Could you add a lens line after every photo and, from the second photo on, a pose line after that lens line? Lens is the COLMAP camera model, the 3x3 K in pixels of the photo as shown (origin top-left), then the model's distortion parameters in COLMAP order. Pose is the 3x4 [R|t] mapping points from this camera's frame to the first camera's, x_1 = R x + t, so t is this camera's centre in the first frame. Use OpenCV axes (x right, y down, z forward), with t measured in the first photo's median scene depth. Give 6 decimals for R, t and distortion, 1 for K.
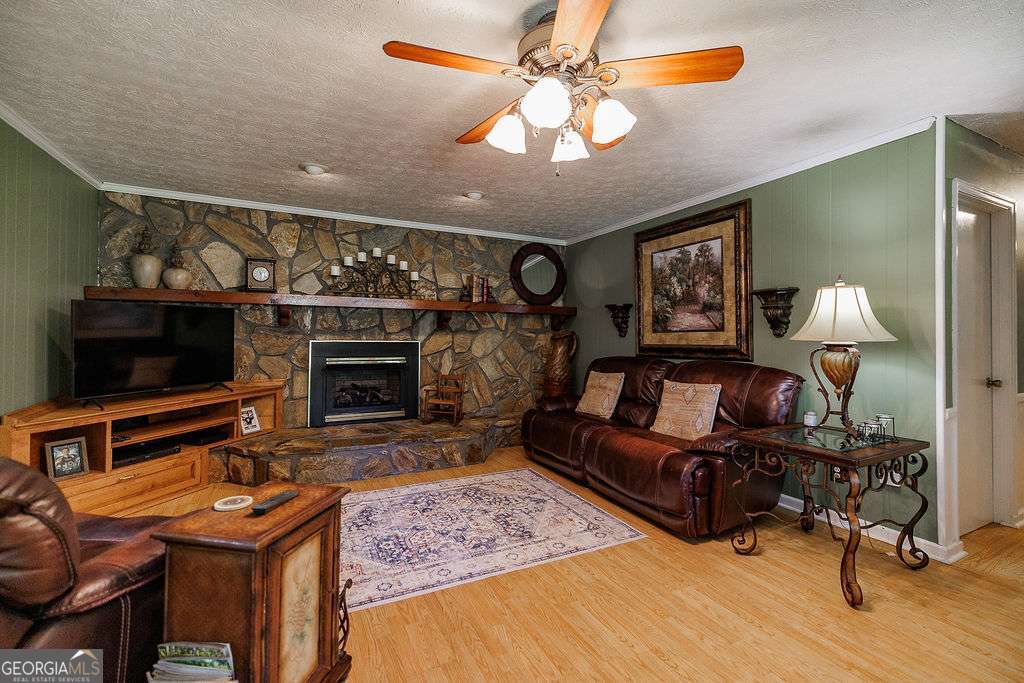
lens RADIAL K [[437.8, 0, 514.2], [0, 437.8, 331.6], [0, 0, 1]] dist [-0.000083, 0.000064]
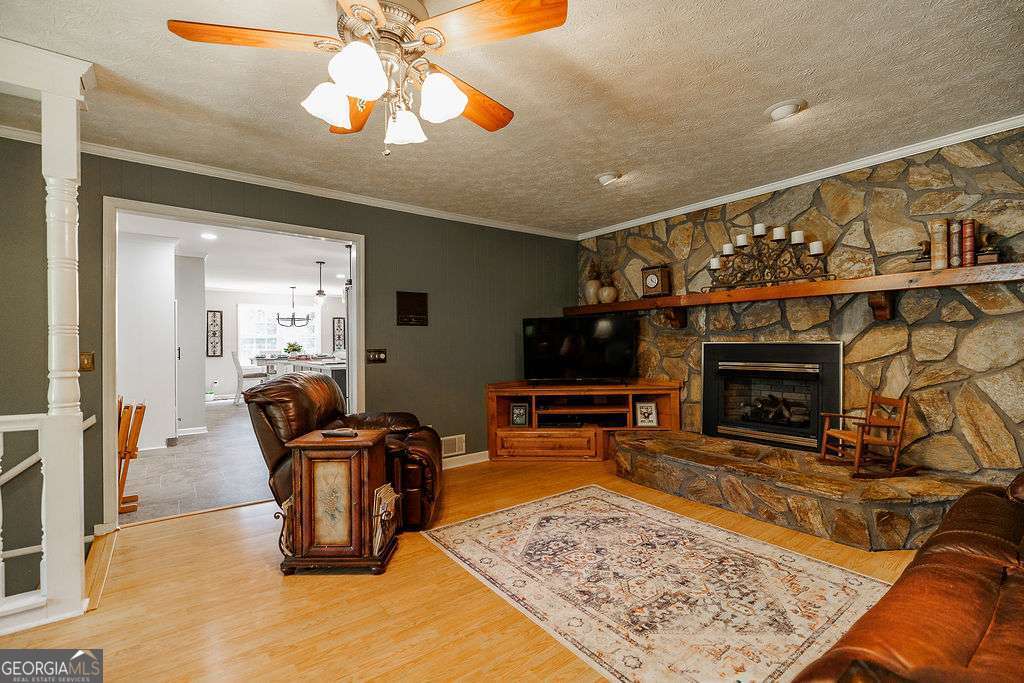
lens RADIAL K [[455.8, 0, 516.2], [0, 455.8, 344.3], [0, 0, 1]] dist [-0.004680, -0.000115]
pose [[0.184087, -0.005809, -0.982893, 0.459685], [0.024383, 0.999702, -0.001341, 0.017587], [0.982608, -0.023719, 0.184173, 0.464484]]
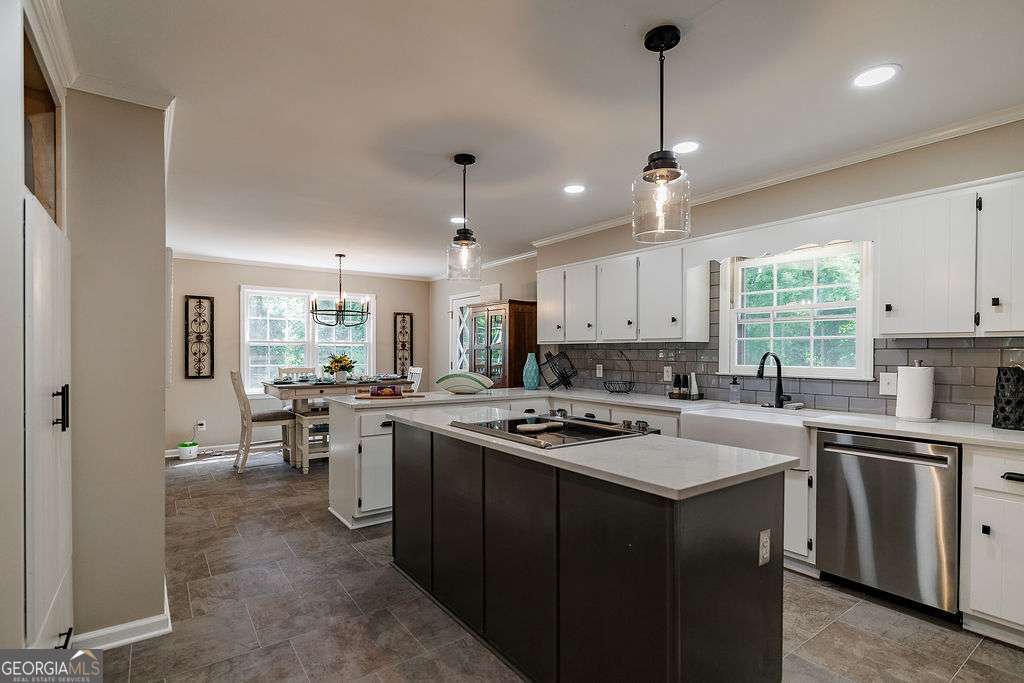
lens RADIAL K [[490.8, 0, 513.3], [0, 490.8, 356.5], [0, 0, 1]] dist [0.000225, 0.000063]
pose [[0.160463, 0.005740, -0.987025, -0.650123], [0.012508, 0.999891, 0.007848, -0.025235], [0.986963, -0.013605, 0.160374, 0.009374]]
